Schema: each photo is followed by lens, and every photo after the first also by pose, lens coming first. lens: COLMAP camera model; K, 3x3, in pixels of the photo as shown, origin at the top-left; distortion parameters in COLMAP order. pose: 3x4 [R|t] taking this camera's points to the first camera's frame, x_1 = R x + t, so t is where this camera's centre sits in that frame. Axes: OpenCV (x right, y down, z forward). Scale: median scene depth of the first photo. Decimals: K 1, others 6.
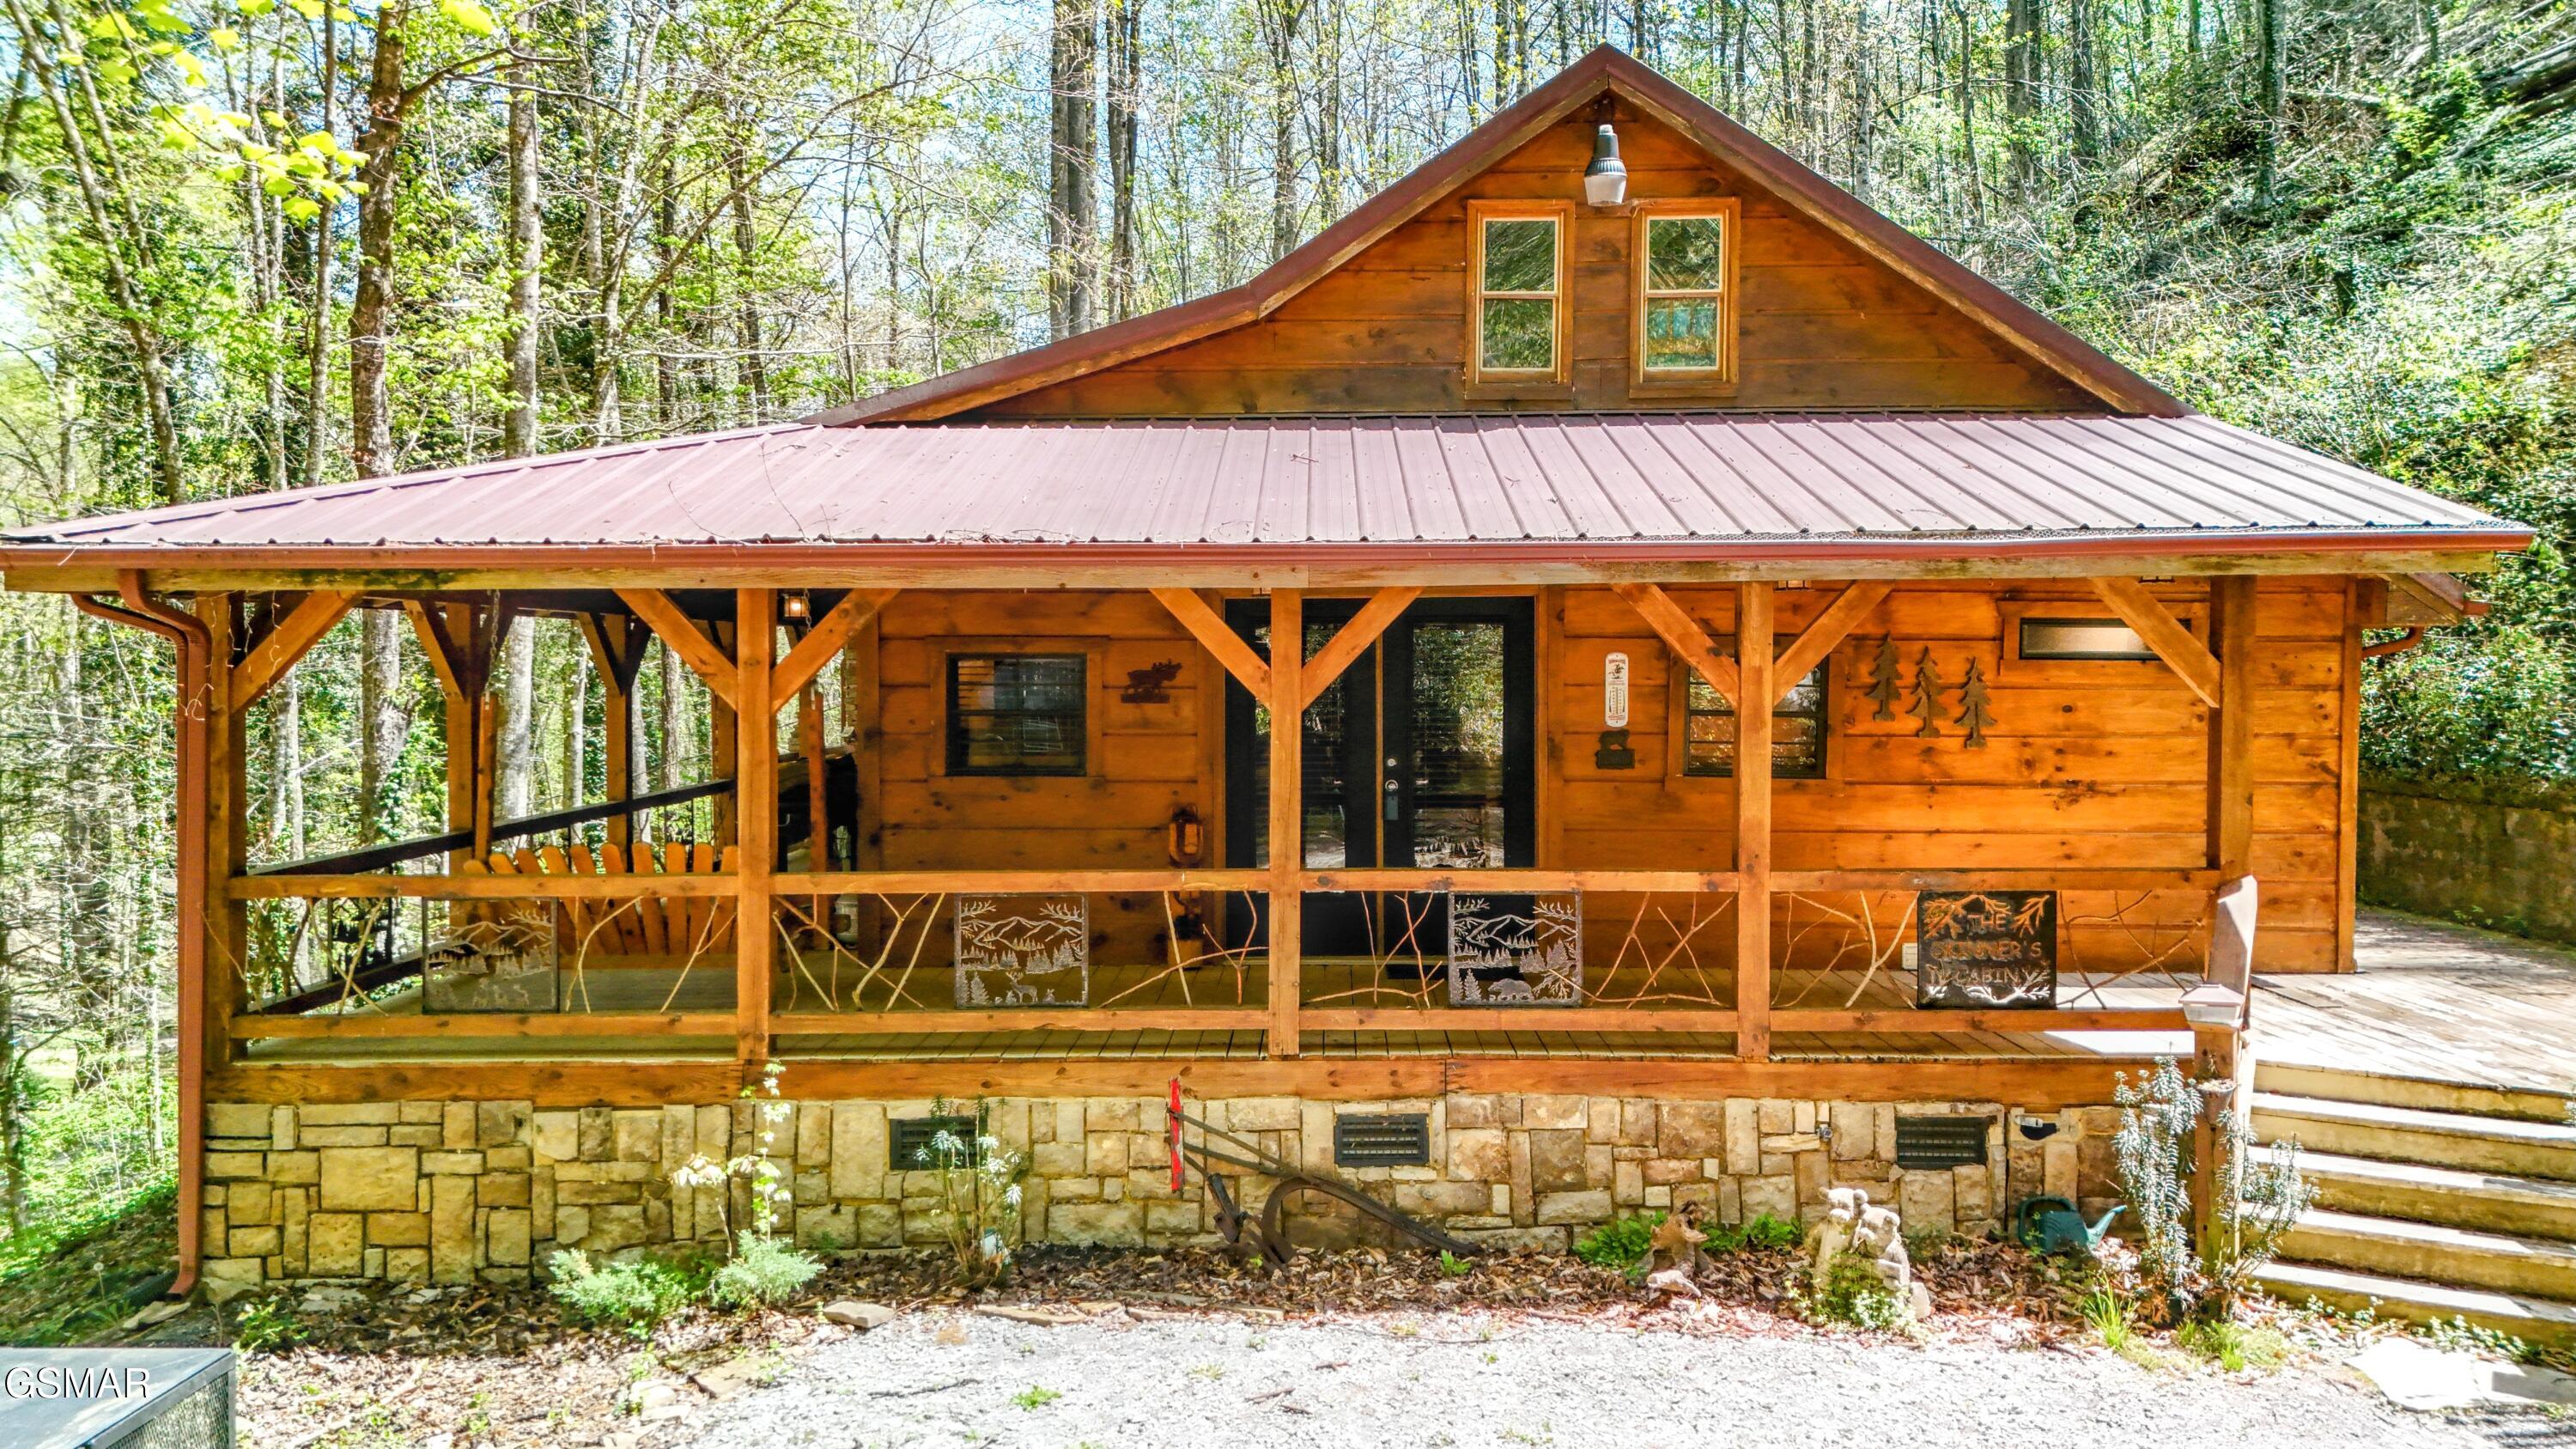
lens RADIAL K [[1900.5, 0, 1301.0], [0, 1900.5, 717.6], [0, 0, 1]] dist [0.077859, -0.072339]
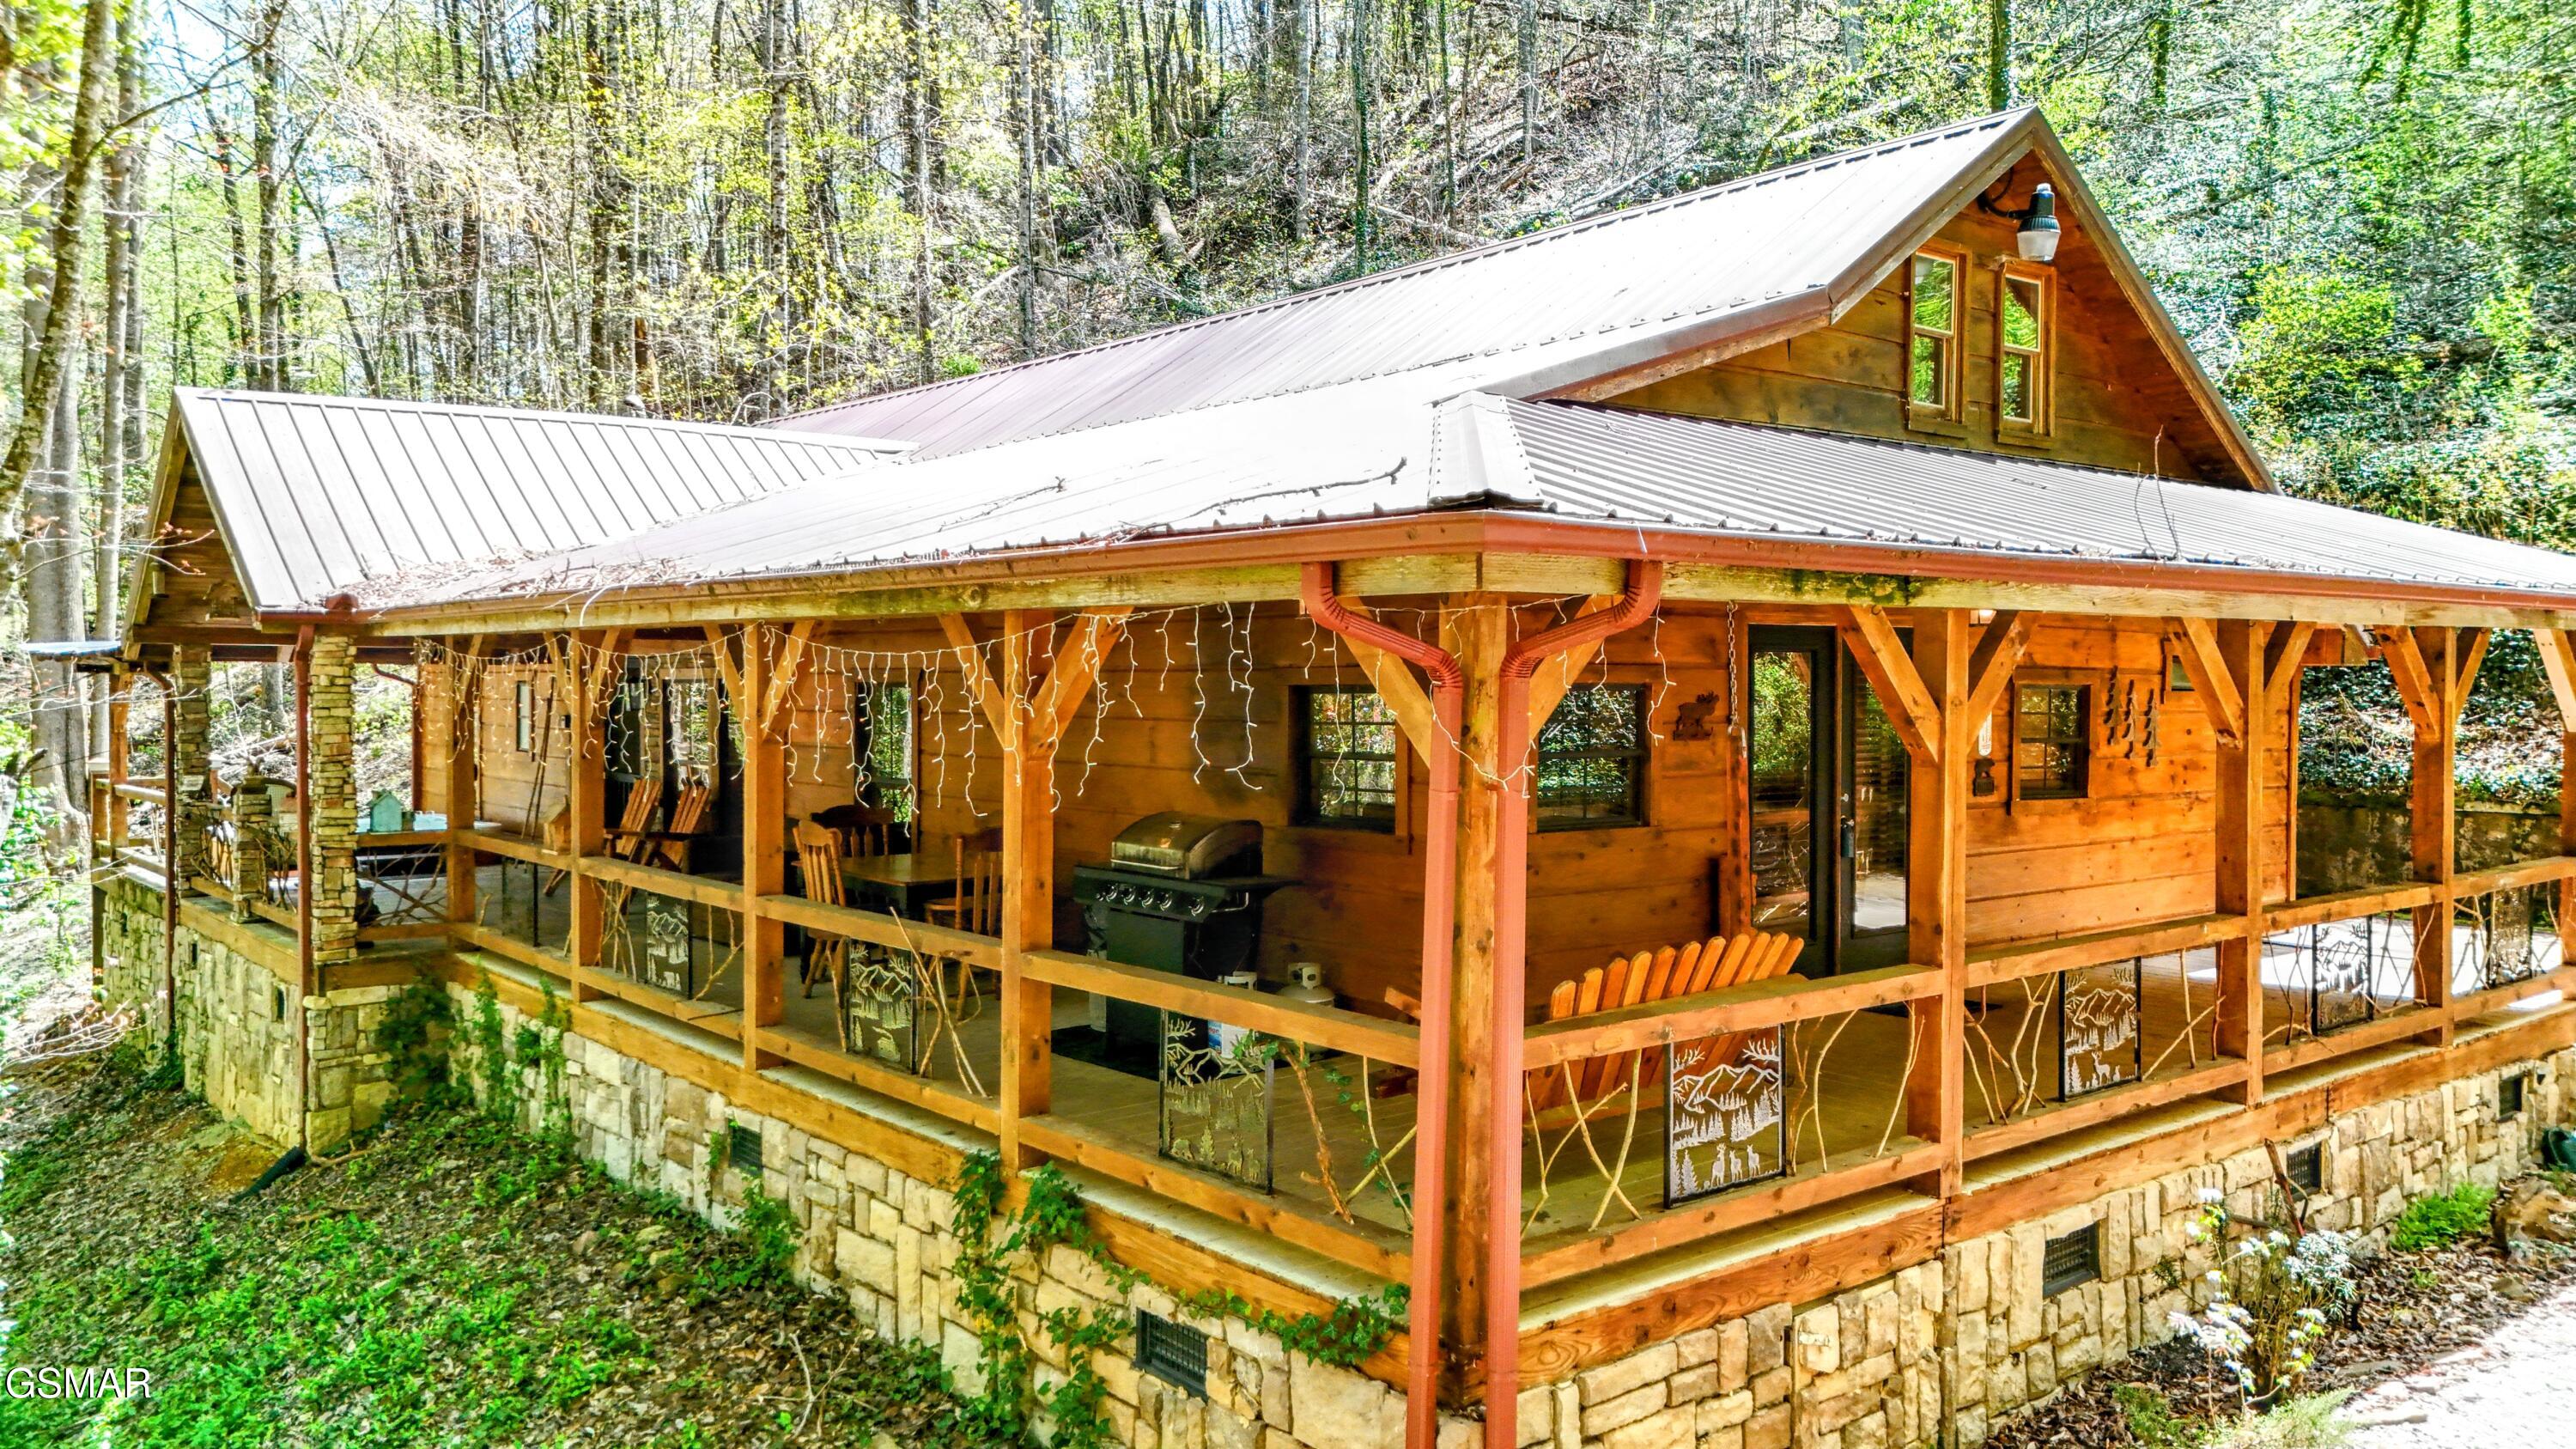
lens RADIAL K [[1900.5, 0, 1301.0], [0, 1900.5, 717.6], [0, 0, 1]] dist [0.077859, -0.072339]
pose [[0.773969, -0.013625, 0.633077, -0.817676], [0.021063, 0.999769, -0.004233, -0.019355], [-0.632873, 0.016610, 0.774077, 0.446917]]
